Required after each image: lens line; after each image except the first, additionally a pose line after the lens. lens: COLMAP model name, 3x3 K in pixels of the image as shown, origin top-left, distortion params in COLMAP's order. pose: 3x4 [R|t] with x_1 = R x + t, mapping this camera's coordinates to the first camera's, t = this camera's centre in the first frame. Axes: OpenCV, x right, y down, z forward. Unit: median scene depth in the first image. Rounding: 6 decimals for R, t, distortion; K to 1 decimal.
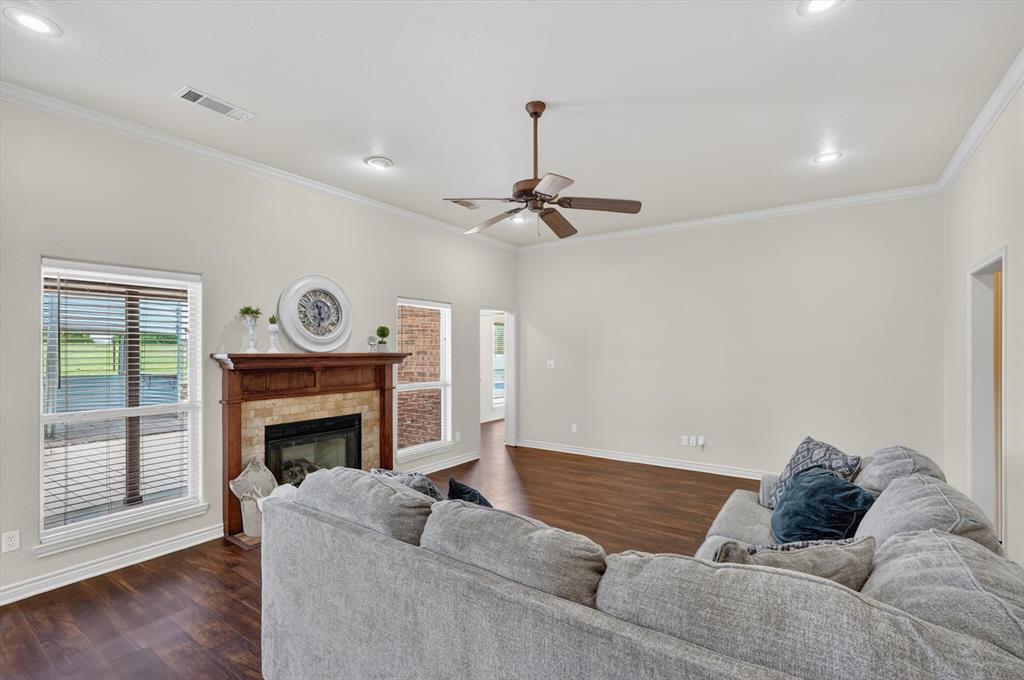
lens RADIAL K [[457.8, 0, 507.4], [0, 457.8, 336.0], [0, 0, 1]] dist [0.000140, 0.000226]
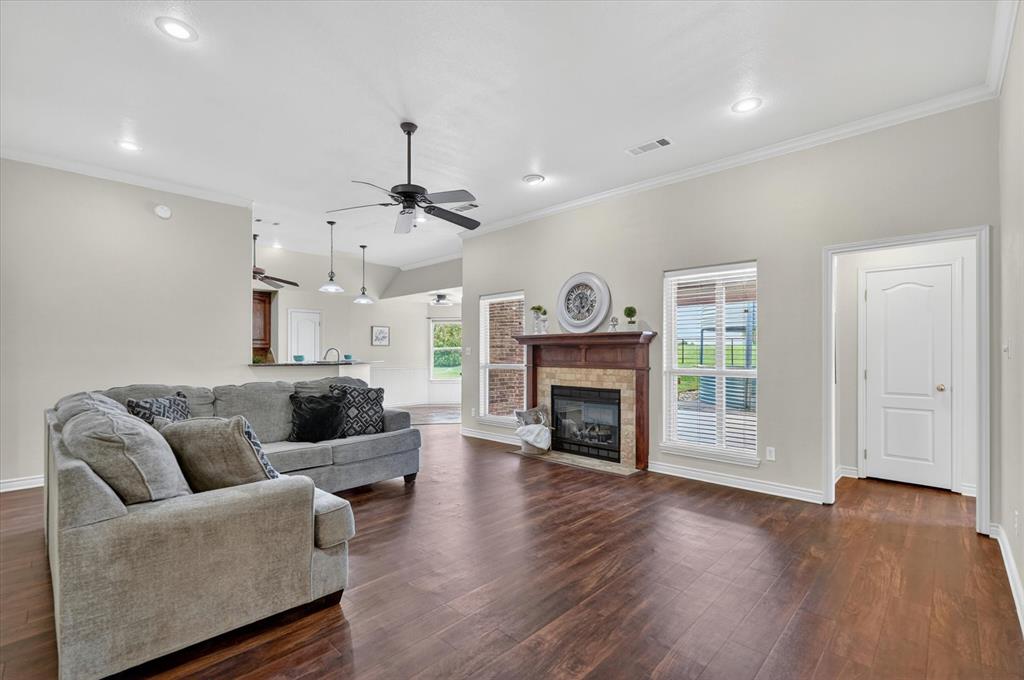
lens RADIAL K [[462.4, 0, 504.5], [0, 462.4, 350.2], [0, 0, 1]] dist [0.001194, 0.000639]
pose [[-0.151788, -0.011854, -0.988342, 0.851884], [0.019454, 0.999699, -0.014978, 0.093672], [0.988222, -0.021500, -0.151512, 0.962614]]
